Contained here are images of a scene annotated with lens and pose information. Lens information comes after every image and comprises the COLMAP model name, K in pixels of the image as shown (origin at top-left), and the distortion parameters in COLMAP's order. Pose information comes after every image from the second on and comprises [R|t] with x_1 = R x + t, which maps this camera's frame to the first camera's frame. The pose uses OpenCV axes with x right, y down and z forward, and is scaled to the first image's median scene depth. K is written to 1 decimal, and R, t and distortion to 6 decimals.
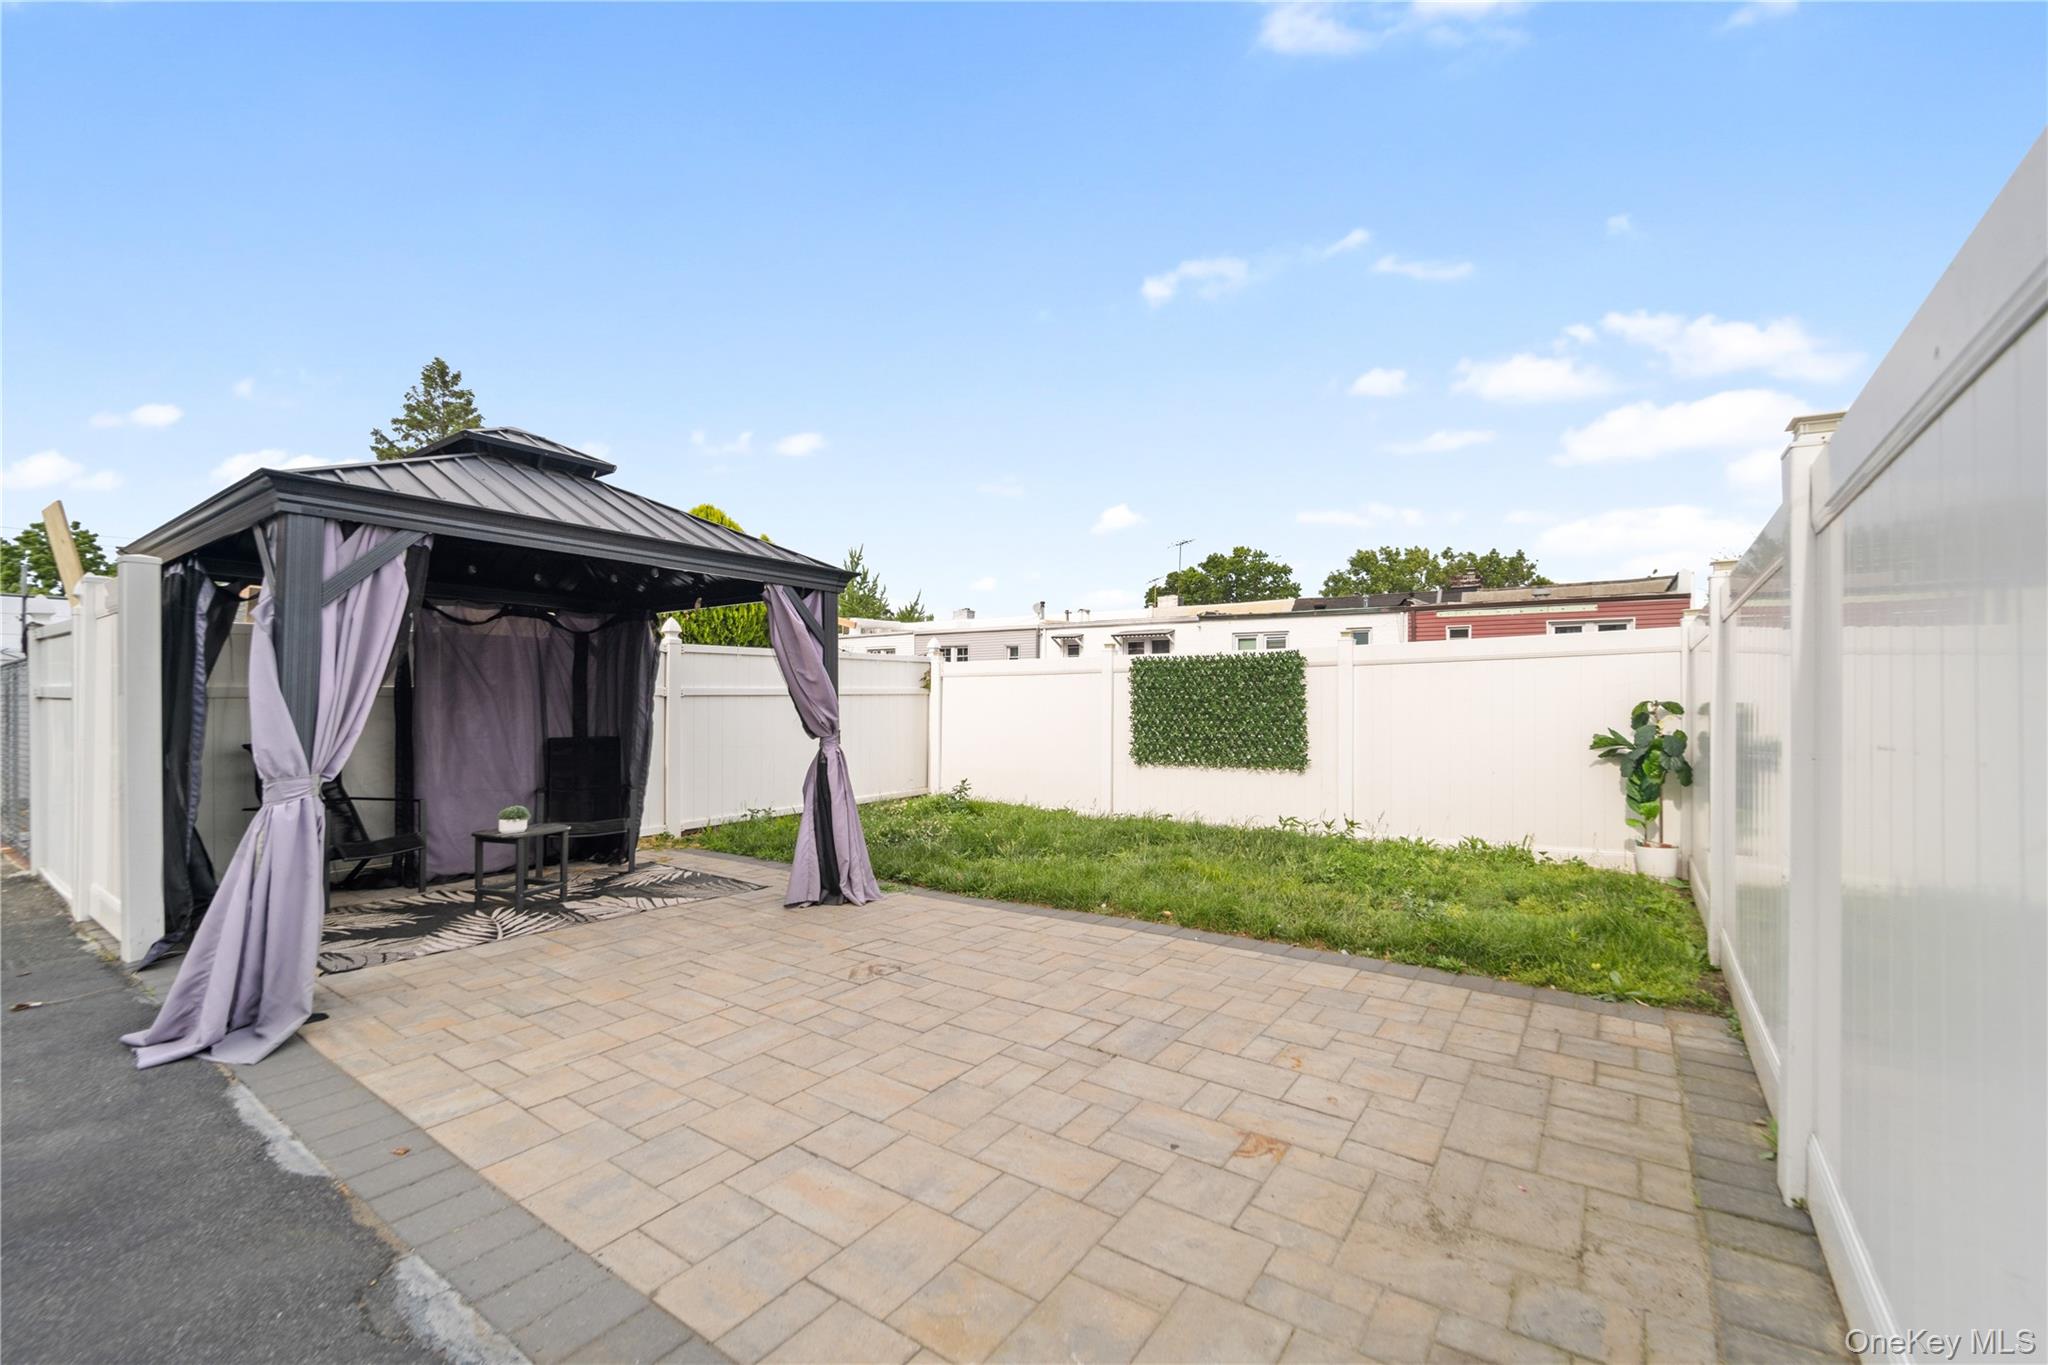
lens RADIAL K [[843.2, 0, 1030.0], [0, 843.2, 690.4], [0, 0, 1]] dist [-0.014311, 0.000338]
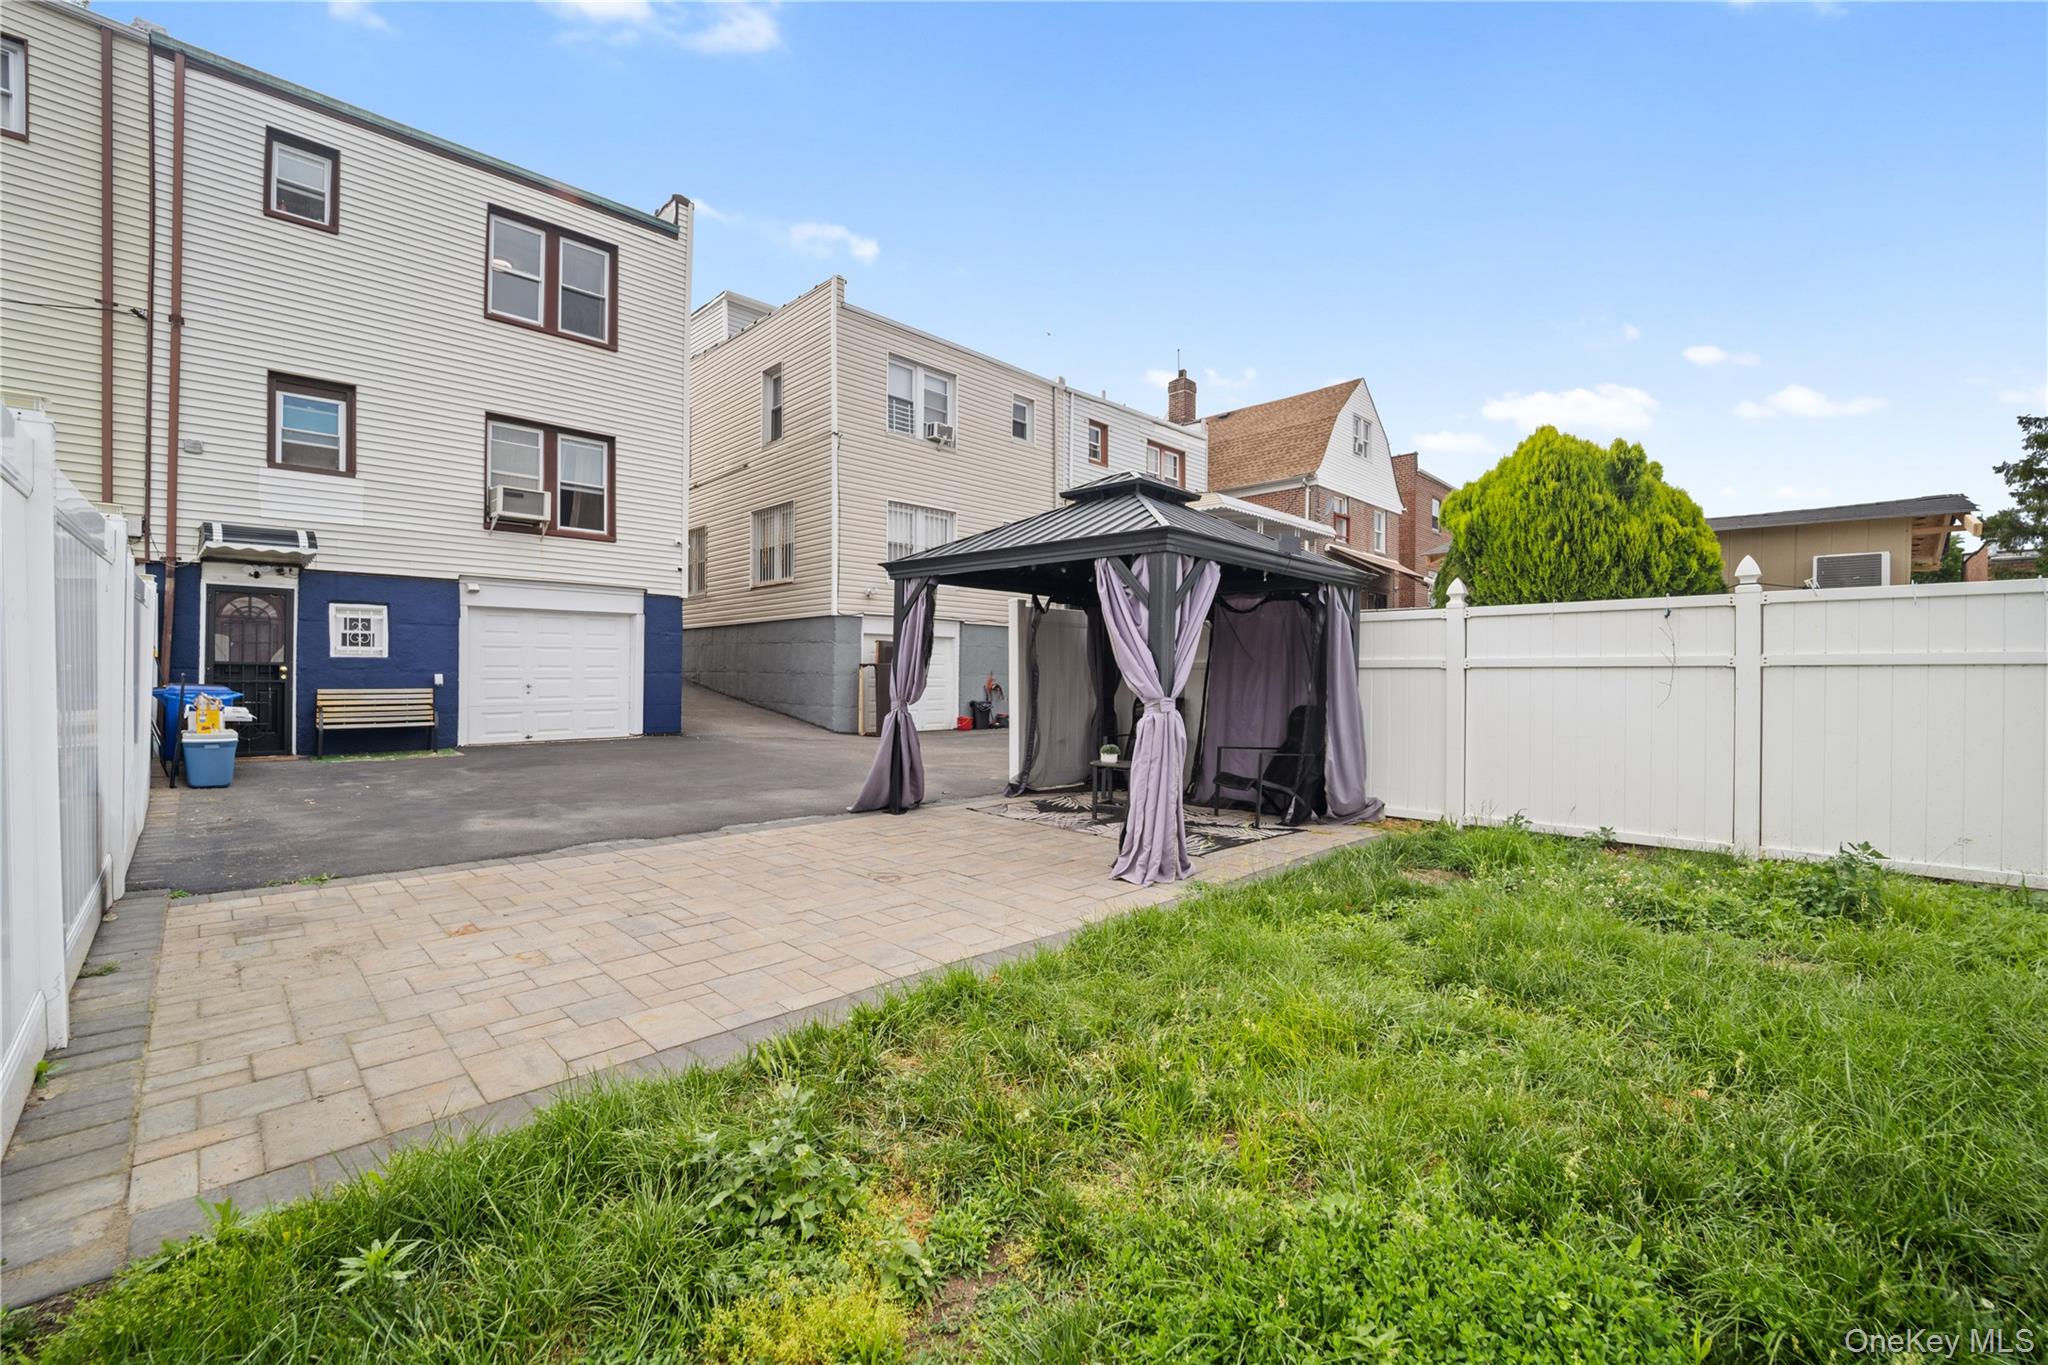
lens RADIAL K [[843.2, 0, 1027.3], [0, 843.2, 677.0], [0, 0, 1]] dist [-0.014311, 0.000338]
pose [[-0.173025, -0.001010, -0.984917, 1.339047], [0.002284, 0.999996, -0.001427, 0.046743], [0.984915, -0.002497, -0.173022, 1.876258]]
